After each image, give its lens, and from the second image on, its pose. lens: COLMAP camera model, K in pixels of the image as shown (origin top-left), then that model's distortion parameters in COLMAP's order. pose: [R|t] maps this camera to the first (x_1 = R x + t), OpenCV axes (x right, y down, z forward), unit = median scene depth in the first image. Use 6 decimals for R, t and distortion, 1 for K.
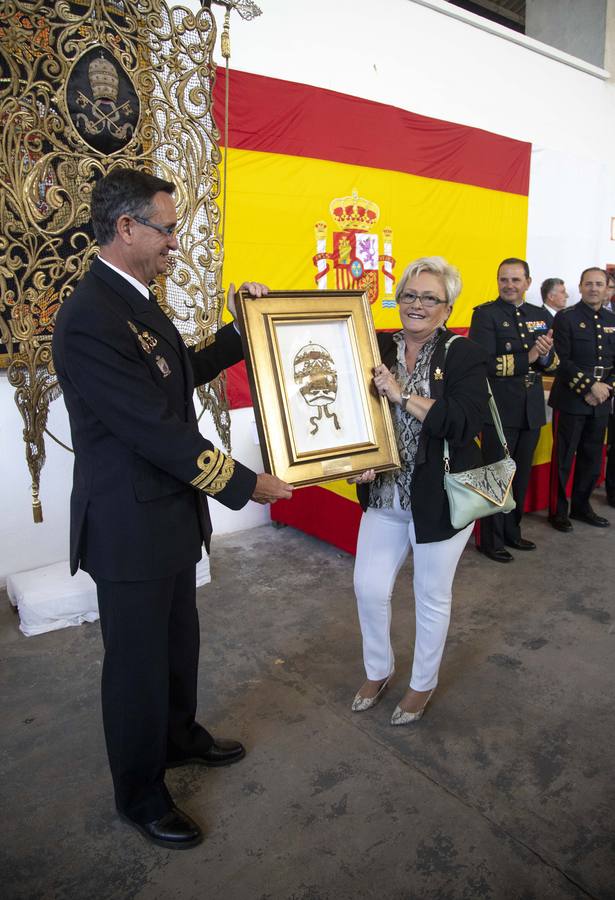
lens RADIAL K [[649.2, 0, 322.1], [0, 649.2, 437.3], [0, 0, 1]] dist [-0.112957, 0.056360]
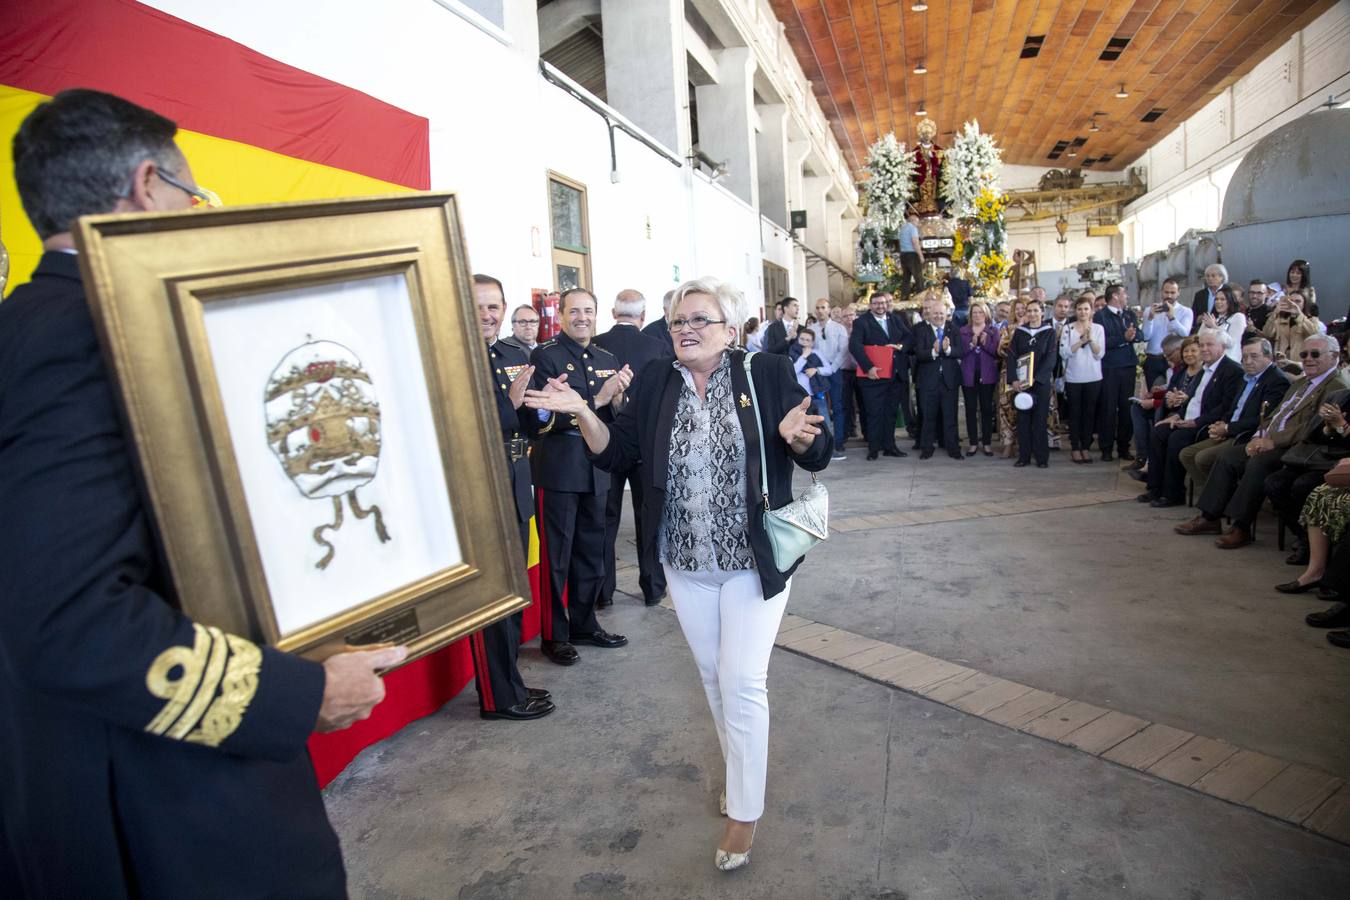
lens RADIAL K [[916.5, 0, 675.7], [0, 916.5, 462.5], [0, 0, 1]] dist [-0.120059, 0.065401]
pose [[0.805563, -0.103452, 0.583409, -0.147578], [0.151436, 0.987885, -0.033925, -0.031230], [-0.572831, 0.115677, 0.811470, 0.173696]]
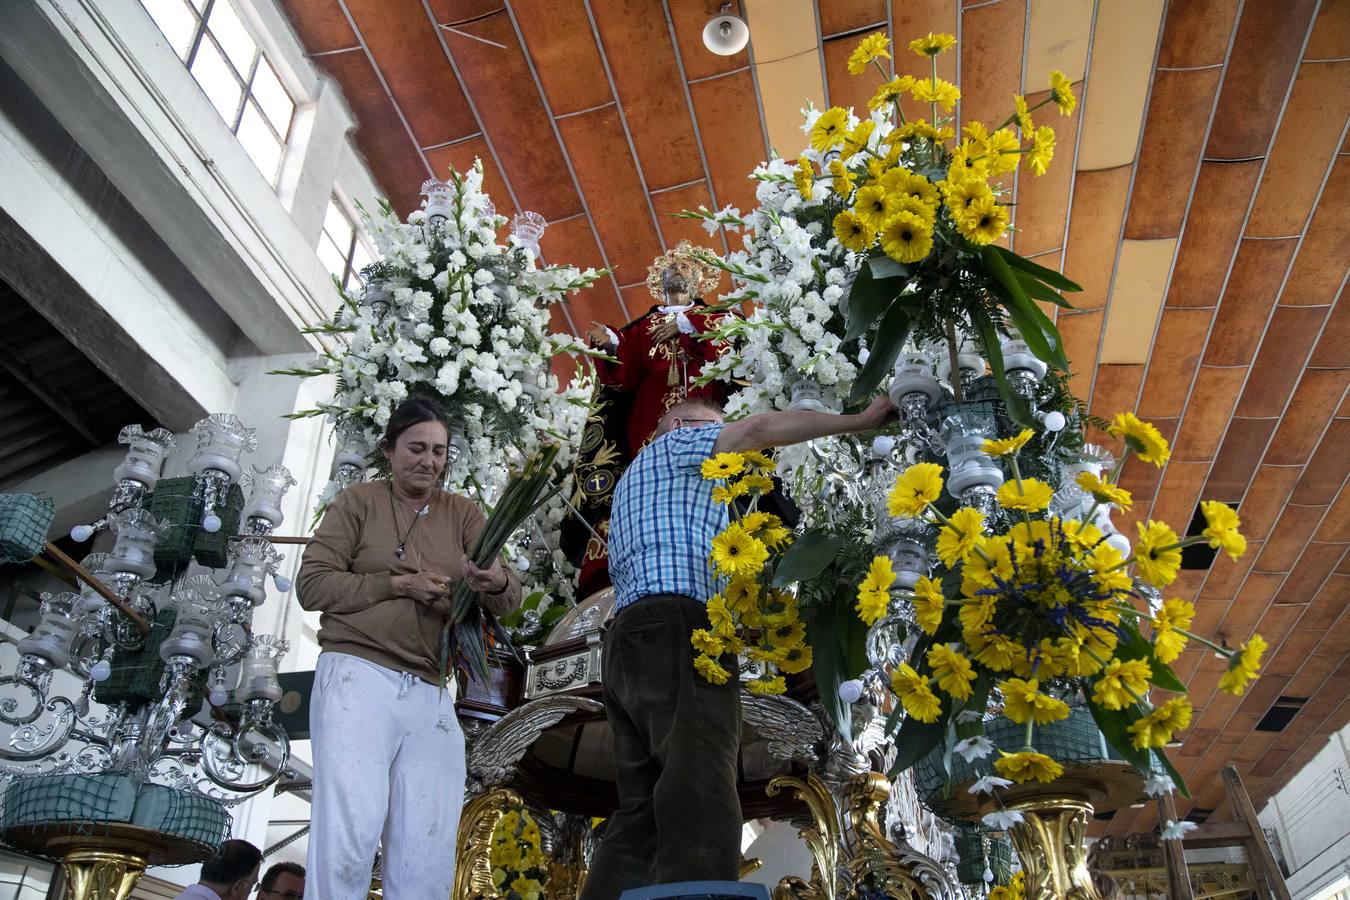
lens RADIAL K [[1077.2, 0, 714.2], [0, 1077.2, 487.8], [0, 0, 1]] dist [0.006085, -0.013793]
pose [[0.755658, 0.341200, 0.559075, 5.048300], [0.131310, 0.757341, -0.639681, -0.924387], [-0.641669, 0.556792, 0.527488, 3.683684]]
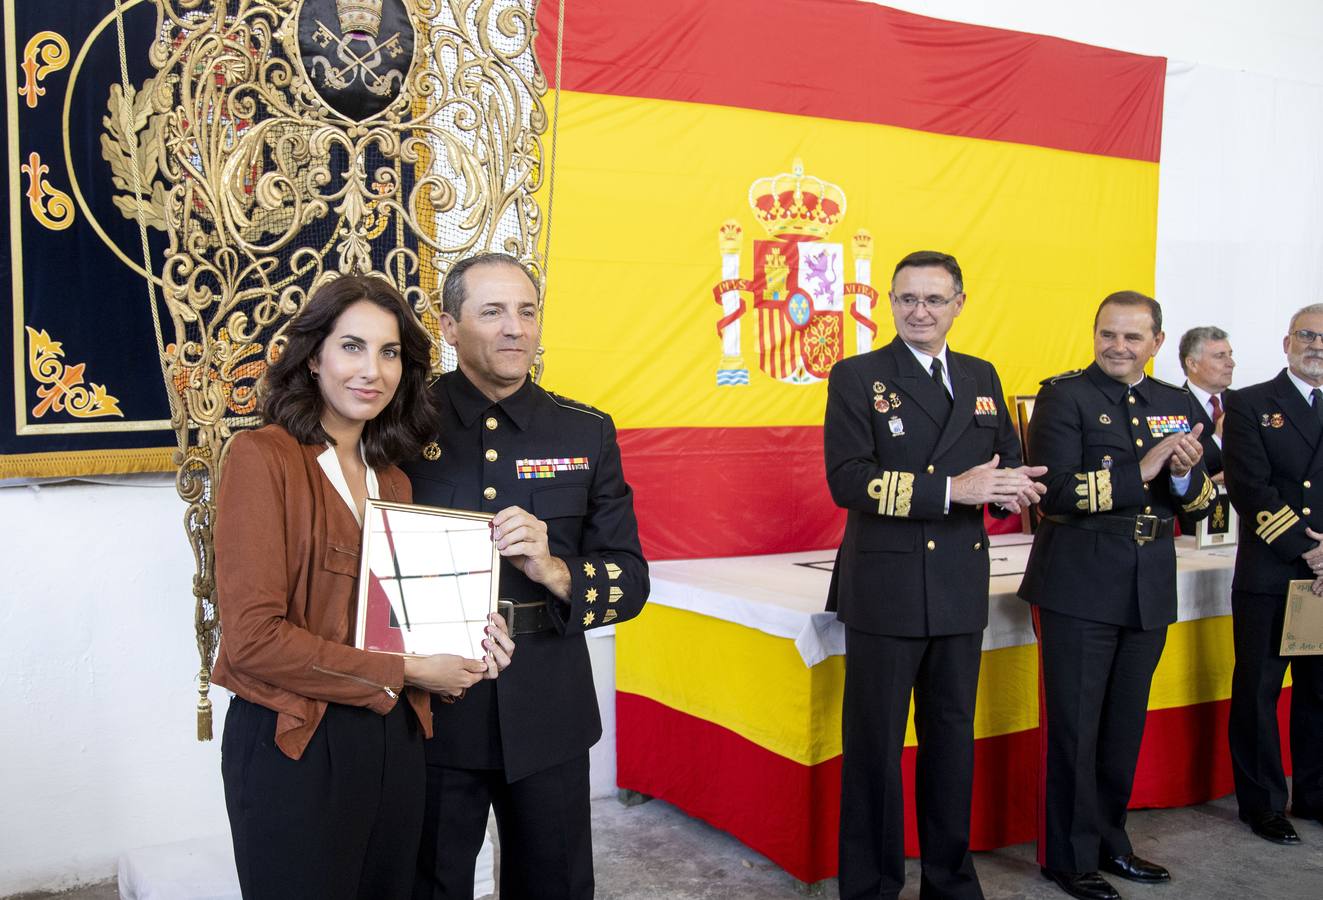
lens RADIAL K [[1370.5, 0, 537.1], [0, 1370.5, 443.5], [0, 0, 1]] dist [-0.030534, 0.000000]
pose [[0.987698, 0.024502, -0.154441, 0.032567], [-0.047262, 0.988233, -0.145473, 0.032184], [0.149060, 0.150983, 0.977234, -0.181628]]
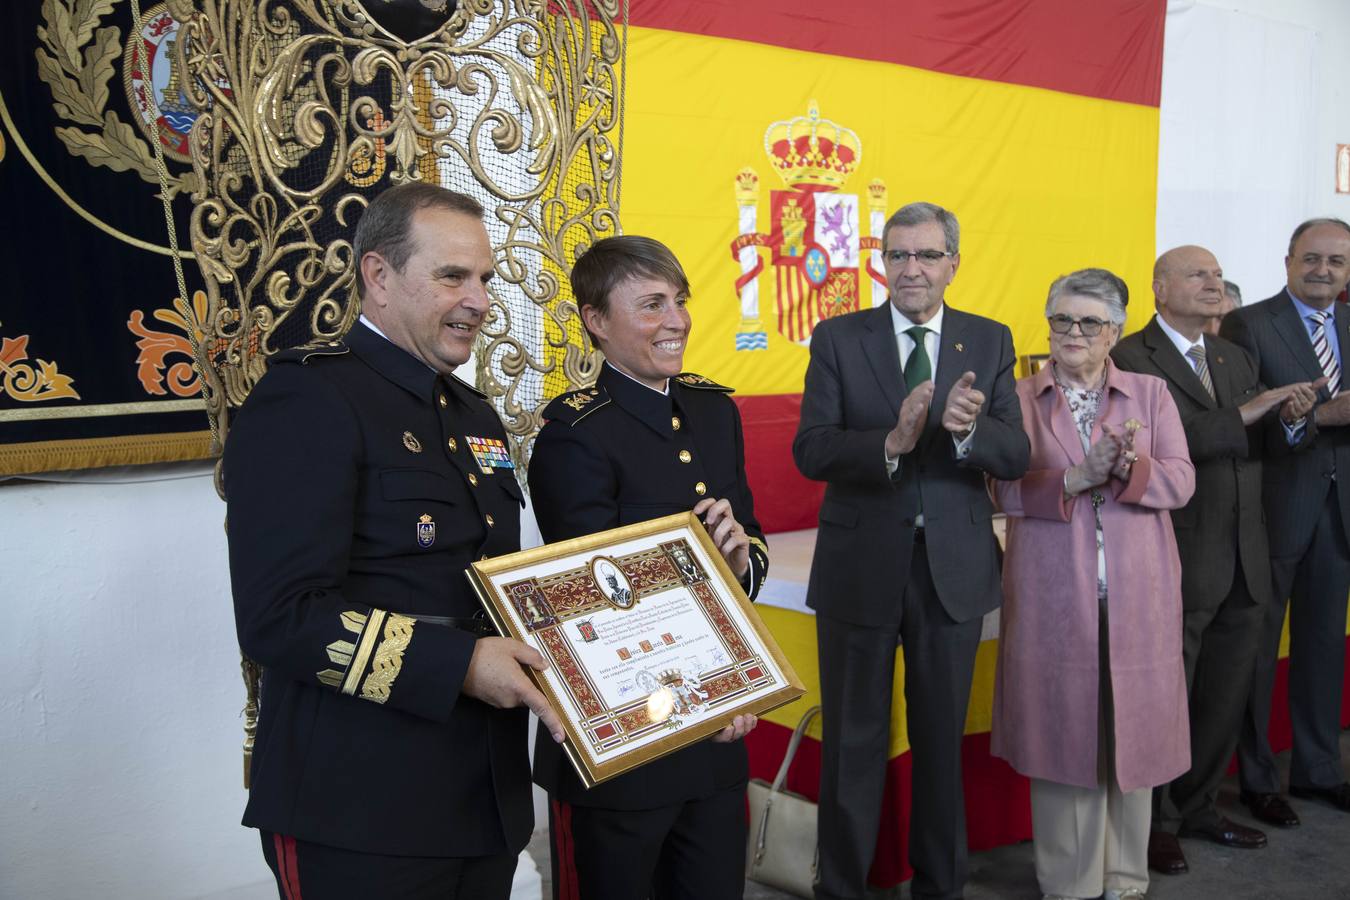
lens RADIAL K [[1452.9, 0, 684.9], [0, 1452.9, 450.8], [0, 0, 1]] dist [0.061554, 0.000000]
pose [[0.999534, -0.000385, 0.030527, -0.141957], [0.004117, 0.992484, -0.122309, 0.016762], [-0.030251, 0.122378, 0.992022, -0.112841]]
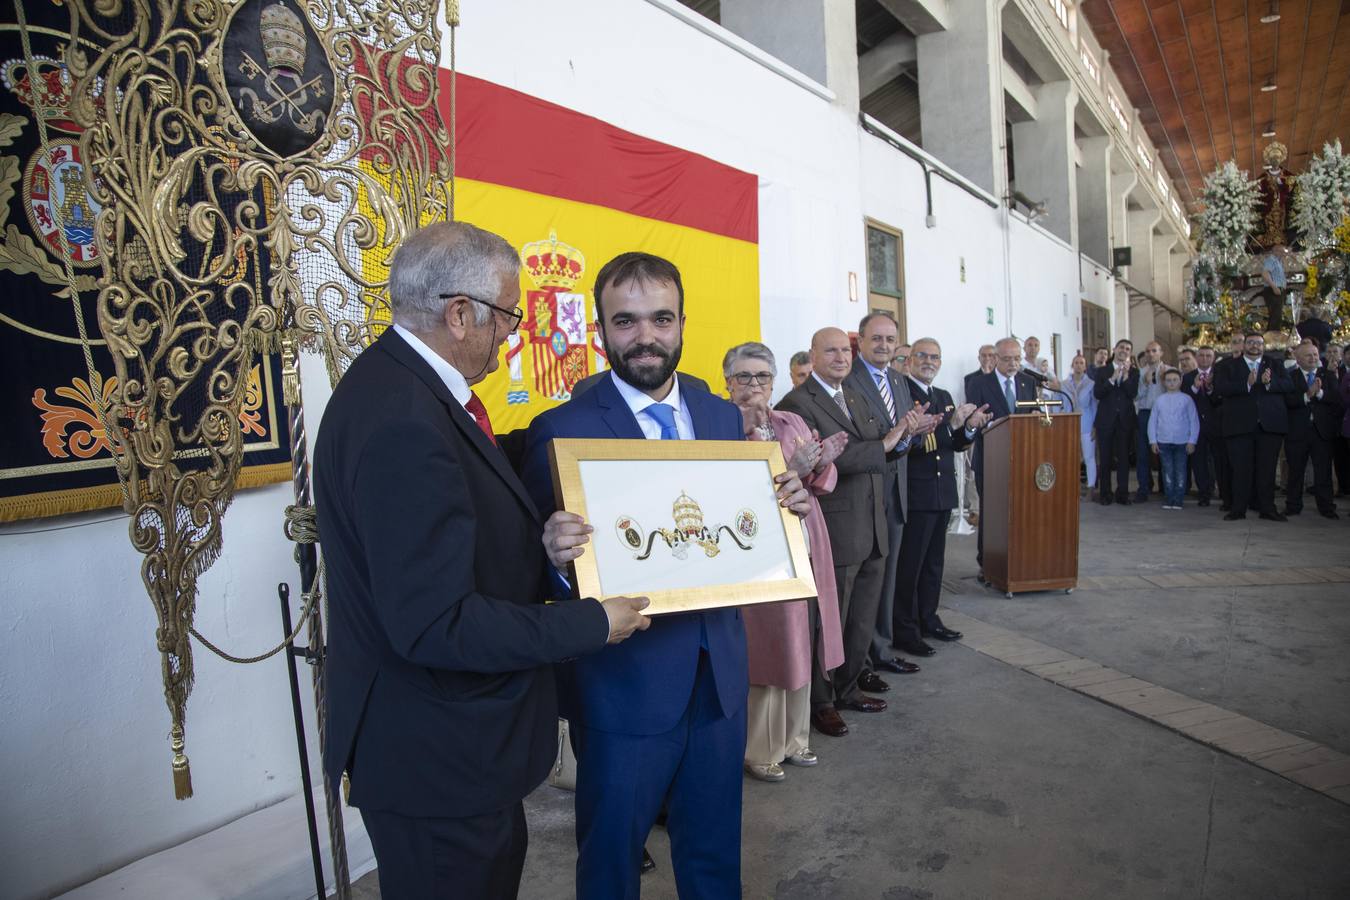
lens RADIAL K [[916.5, 0, 679.5], [0, 916.5, 465.6], [0, 0, 1]] dist [-0.120059, 0.065401]
pose [[0.951571, -0.048369, 0.303599, -0.229319], [0.085910, 0.990040, -0.111535, -0.024347], [-0.295181, 0.132215, 0.946249, 0.107137]]
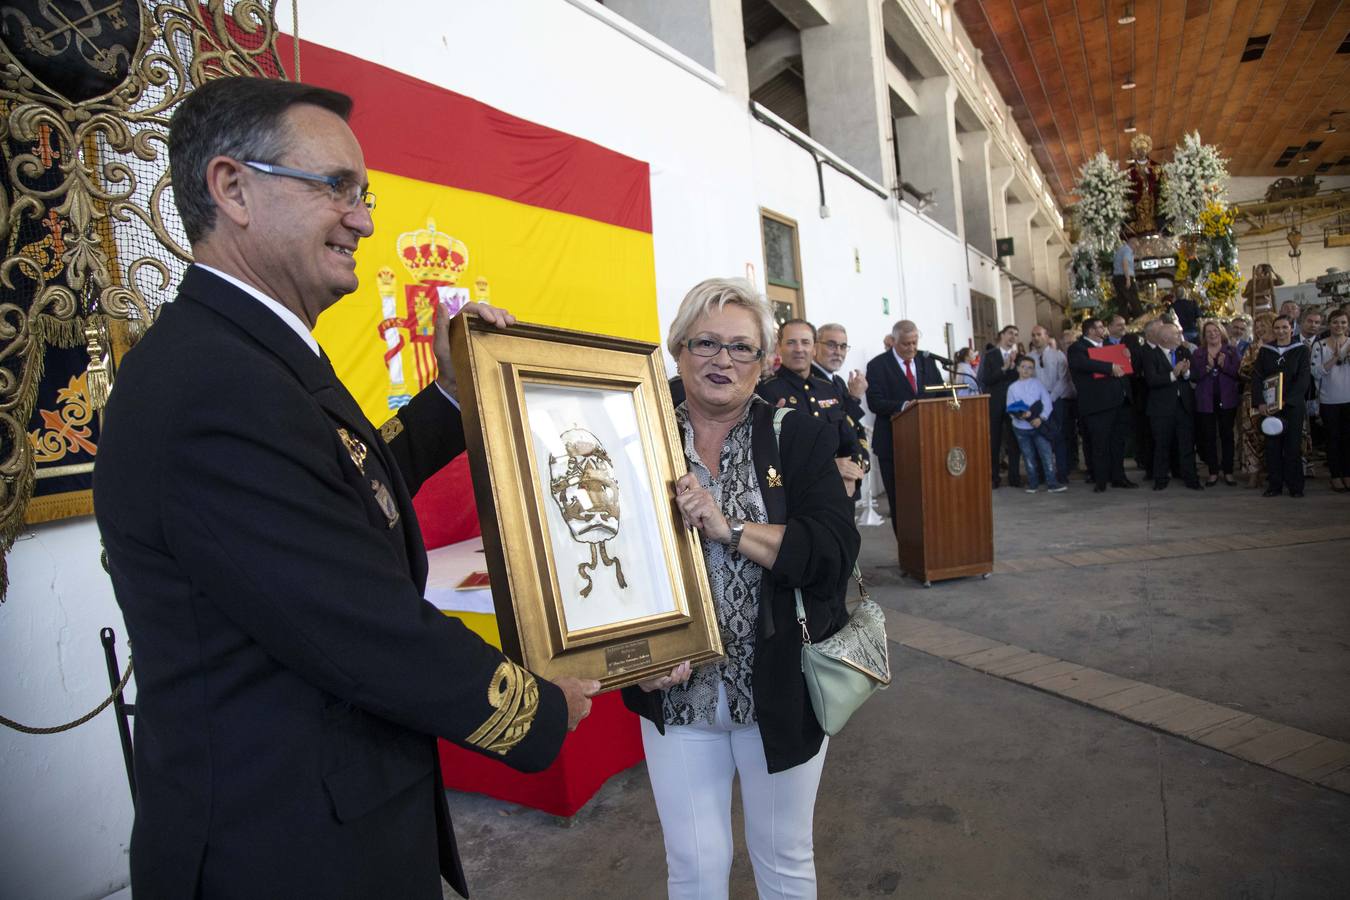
lens RADIAL K [[916.5, 0, 690.3], [0, 916.5, 459.8], [0, 0, 1]] dist [-0.120059, 0.065401]
pose [[0.904794, -0.091521, 0.415900, -0.195244], [0.149726, 0.982646, -0.109494, -0.027235], [-0.398661, 0.161340, 0.902795, 0.221094]]
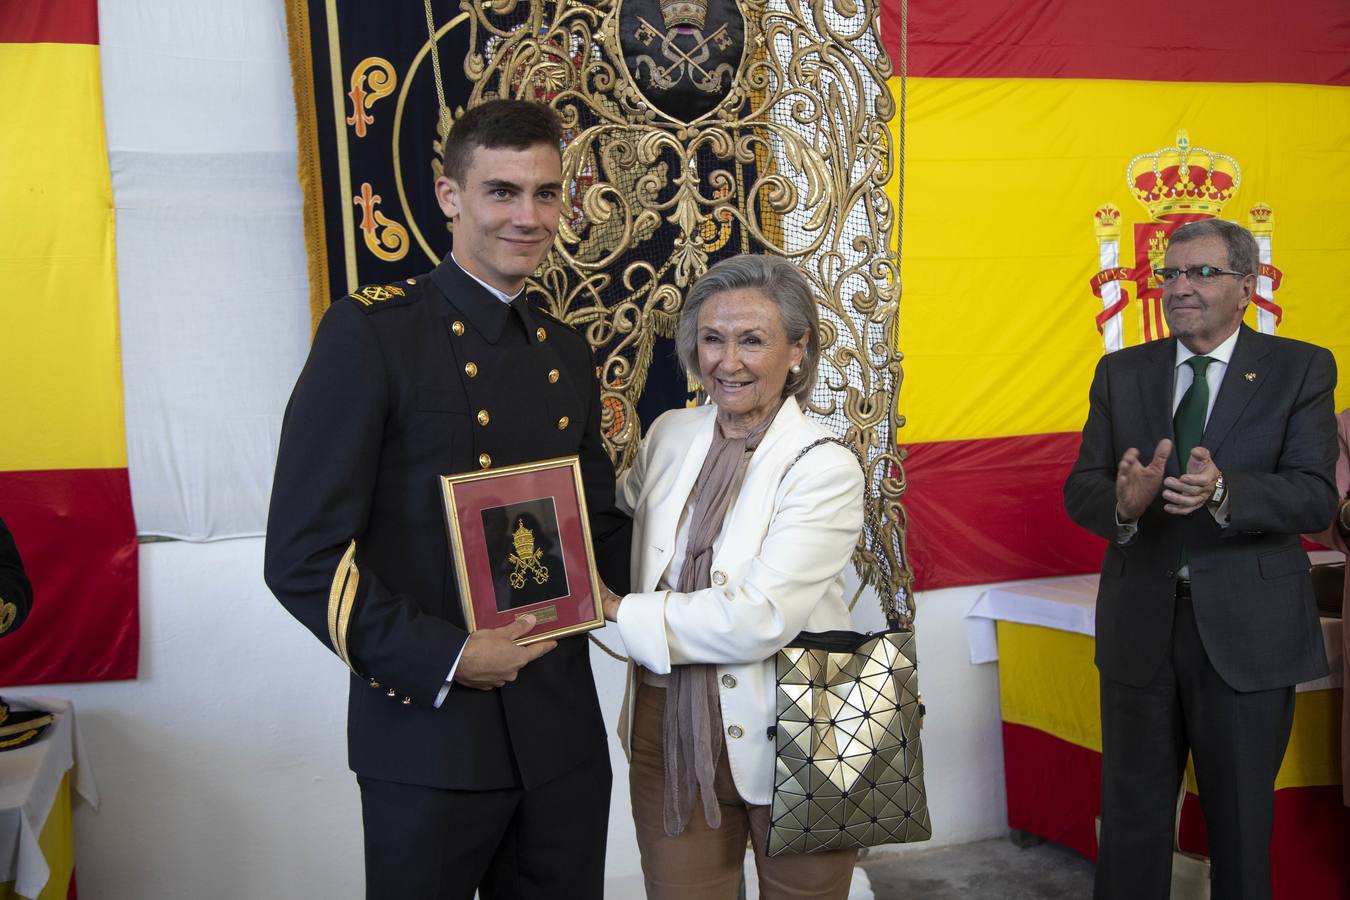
lens RADIAL K [[1397.7, 0, 703.1], [0, 1397.7, 453.5], [0, 0, 1]] dist [0.040232, 0.000000]
pose [[0.953989, -0.020882, -0.299114, 0.034150], [-0.024003, 0.989052, -0.145606, 0.020694], [0.298880, 0.146086, 0.943043, -0.114385]]
